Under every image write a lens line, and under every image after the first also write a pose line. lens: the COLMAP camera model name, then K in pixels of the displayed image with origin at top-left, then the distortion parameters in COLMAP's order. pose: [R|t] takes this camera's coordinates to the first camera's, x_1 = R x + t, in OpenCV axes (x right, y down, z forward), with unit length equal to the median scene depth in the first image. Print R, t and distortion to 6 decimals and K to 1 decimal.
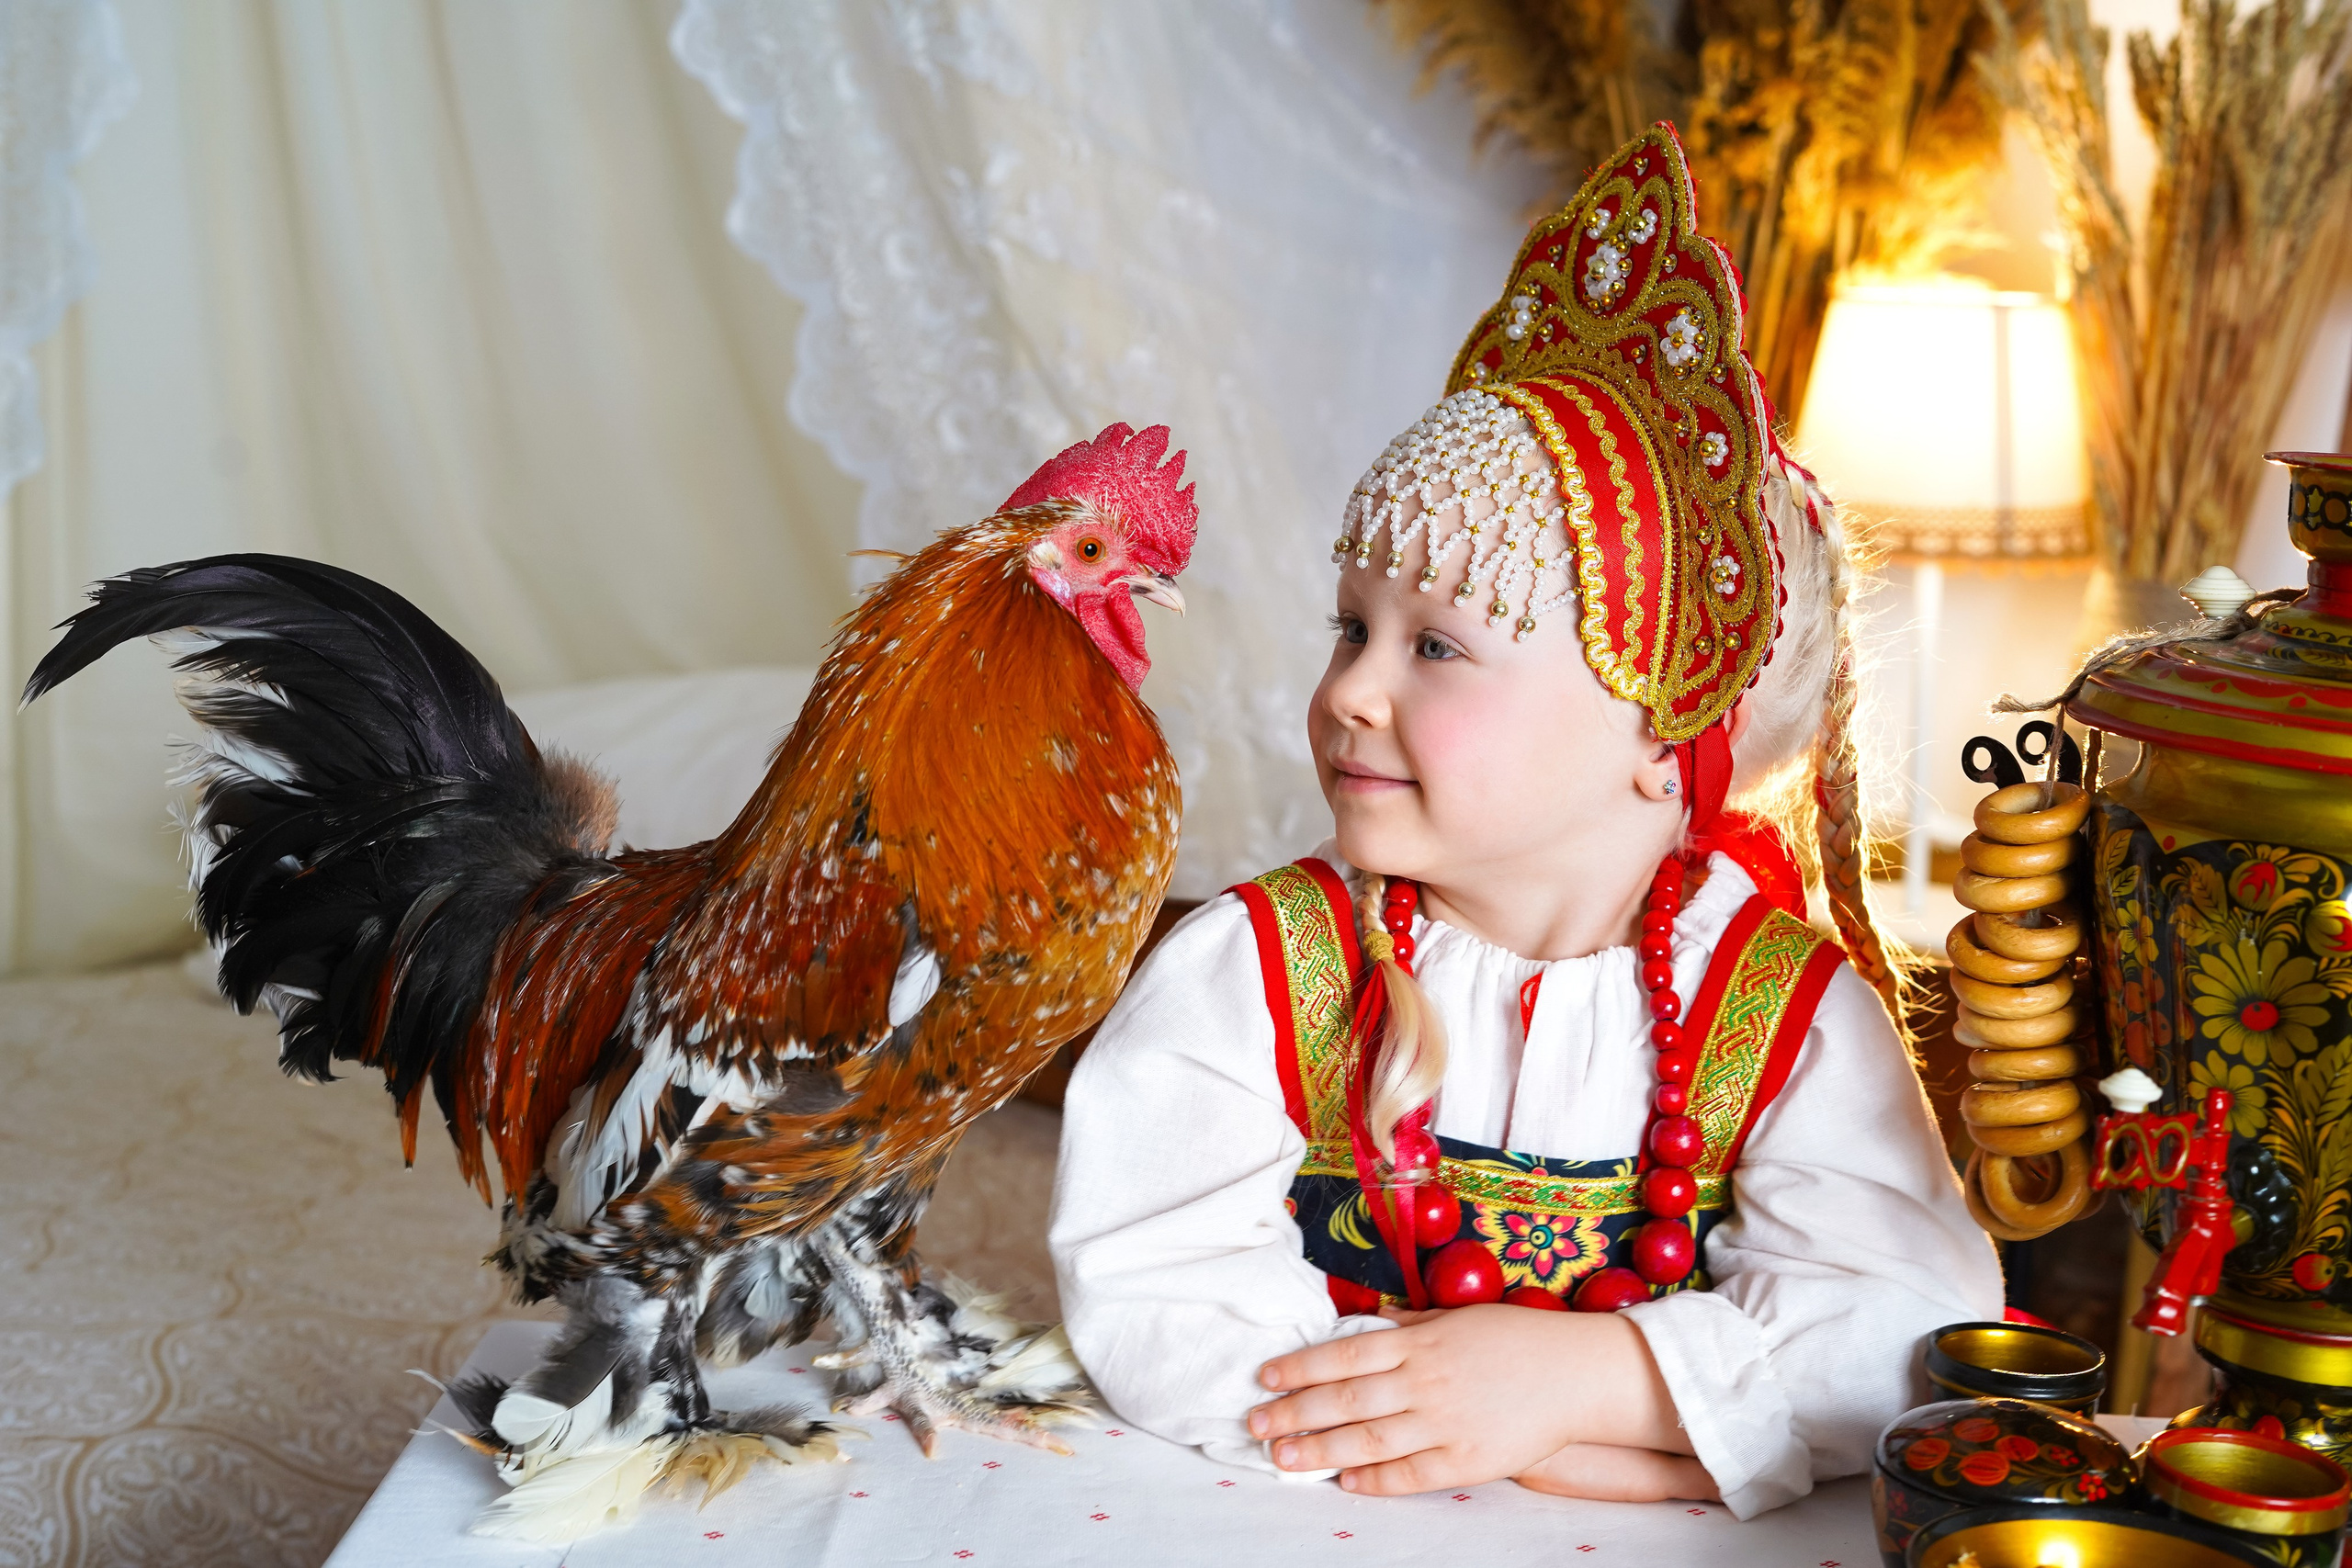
lens RADIAL K [[3456.0, 0, 1147.7], [0, 3456.0, 869.8], [0, 0, 1]] dist [0.001196, -0.027707]
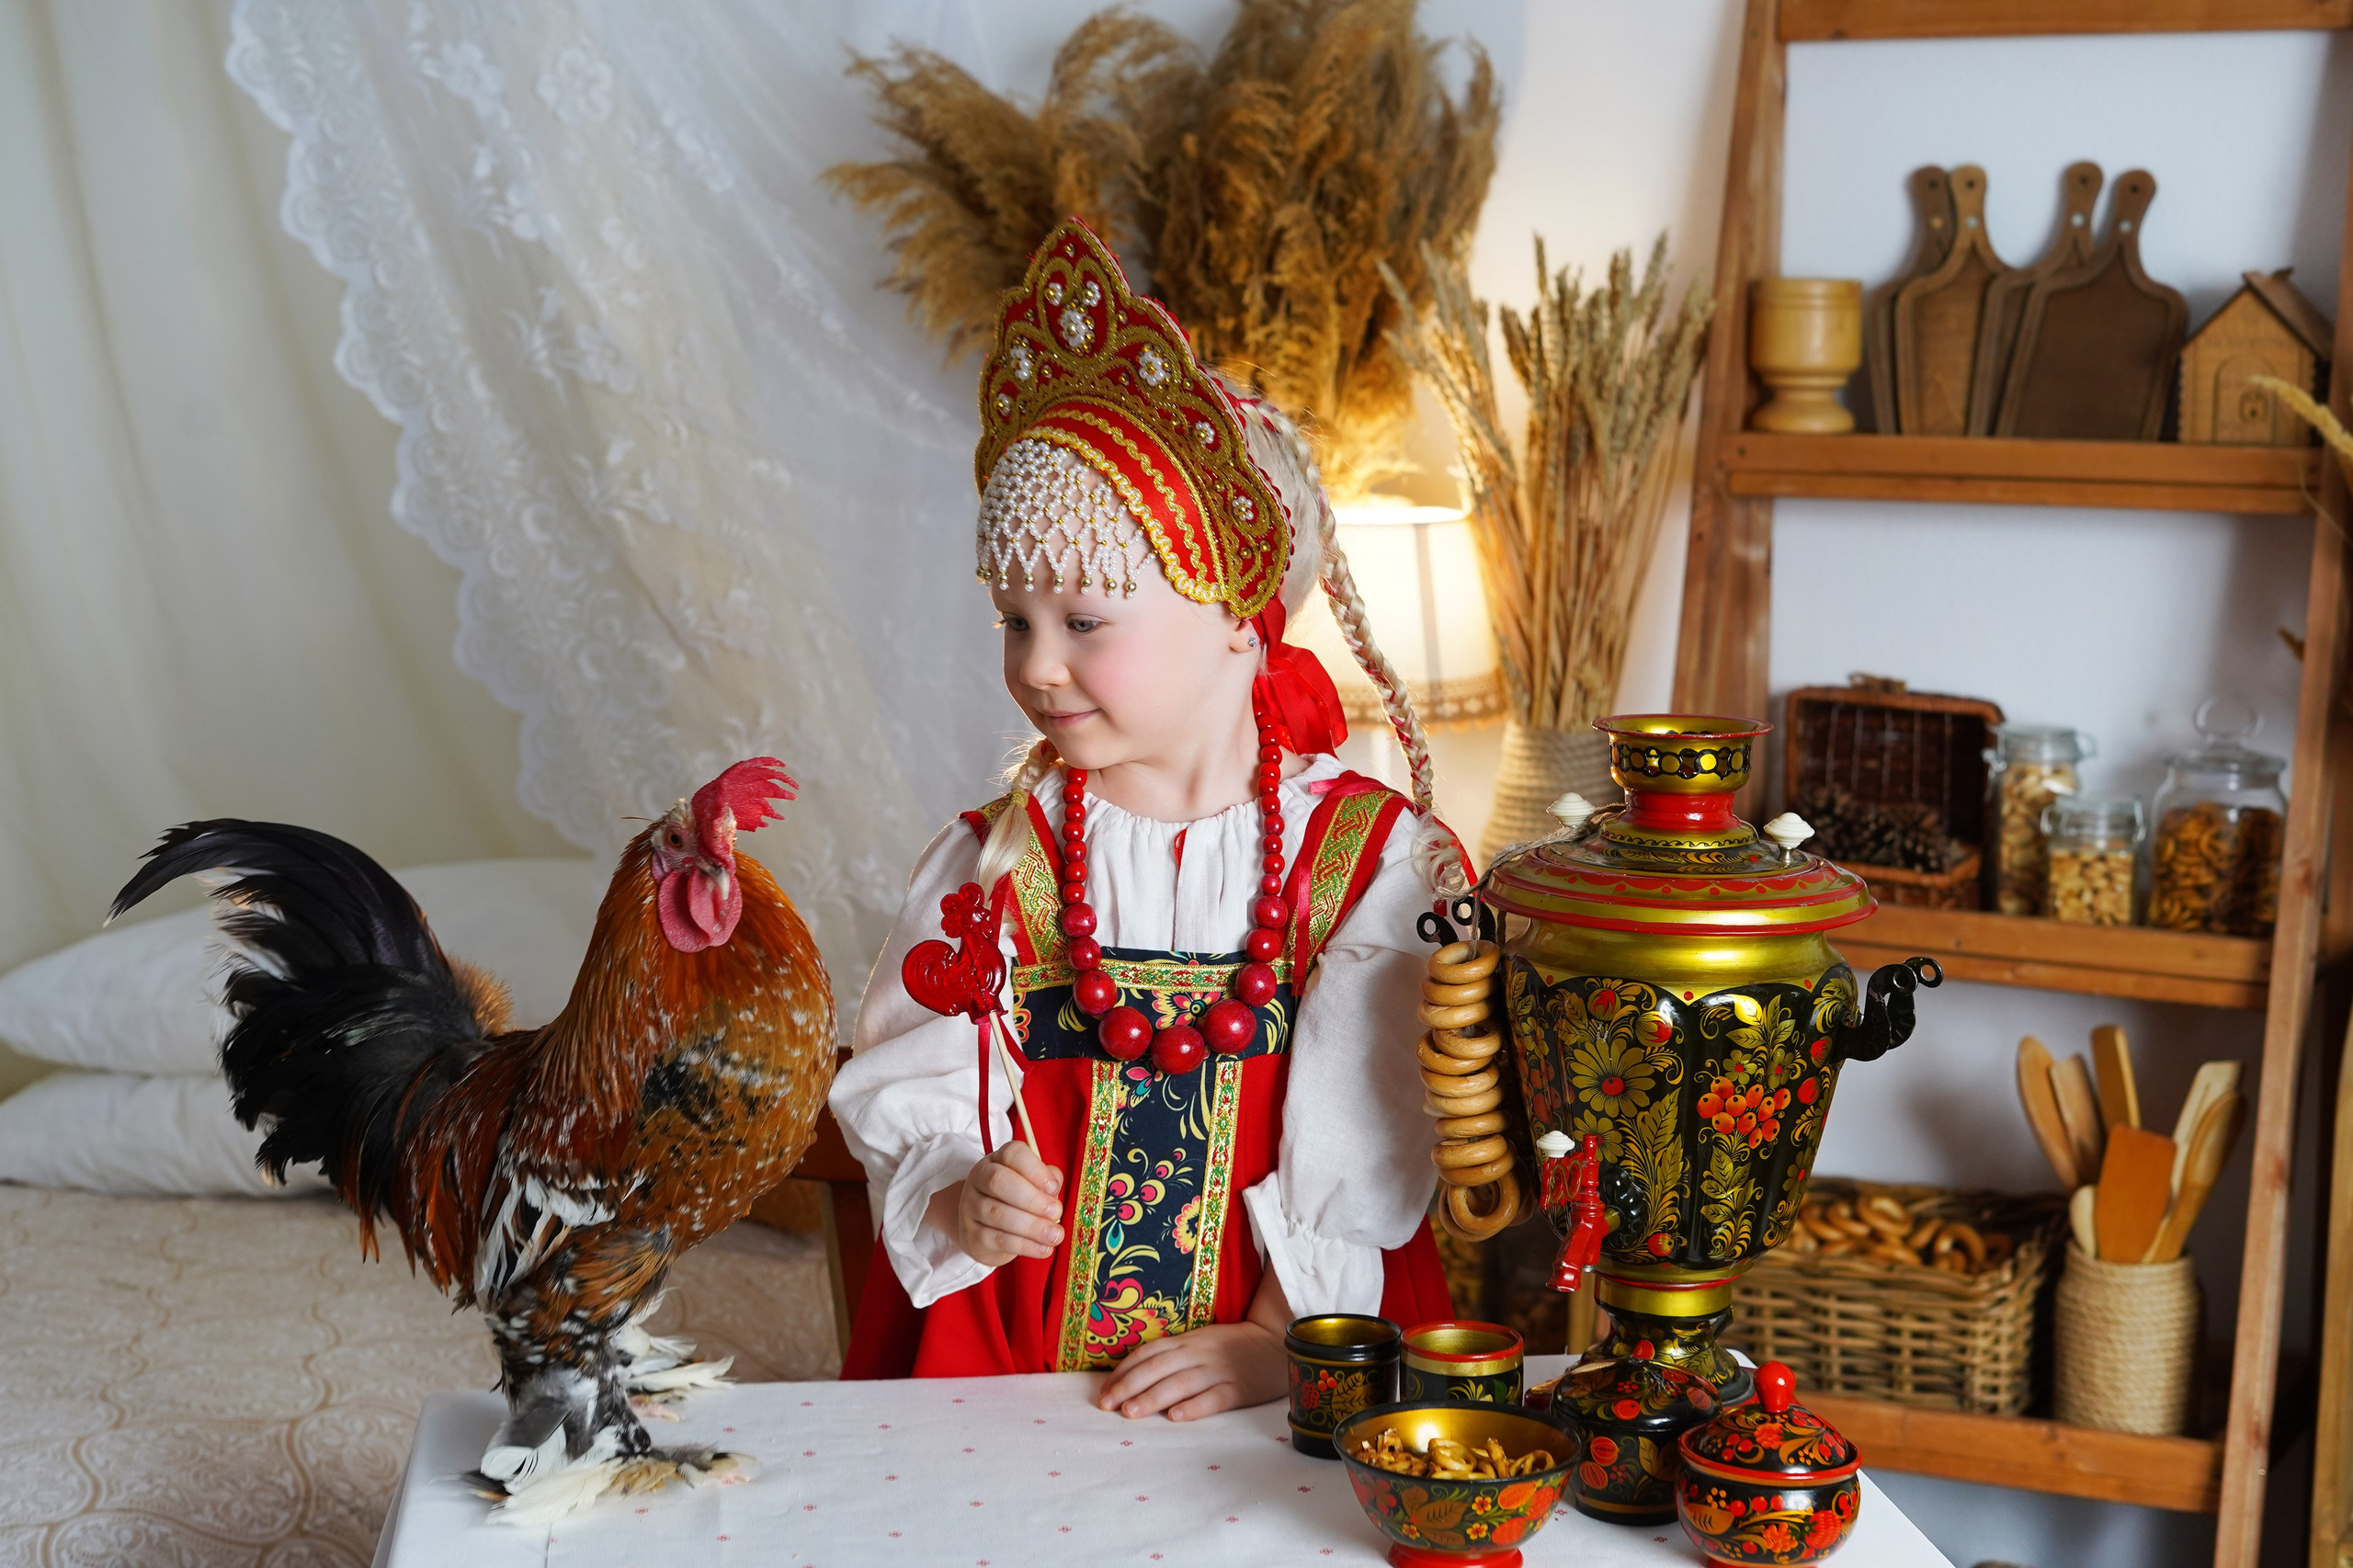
lens RADIAL K [[3578.4, 0, 1096.9], [0, 3578.4, 896.6], [0, 0, 1]] dist [0.001126, -0.012007]
pose [[0.987492, -0.072939, 0.139782, -0.069273], [0.074668, 0.997183, -0.007161, -0.025889], [-0.138866, 0.017508, 0.990156, -0.305229]]
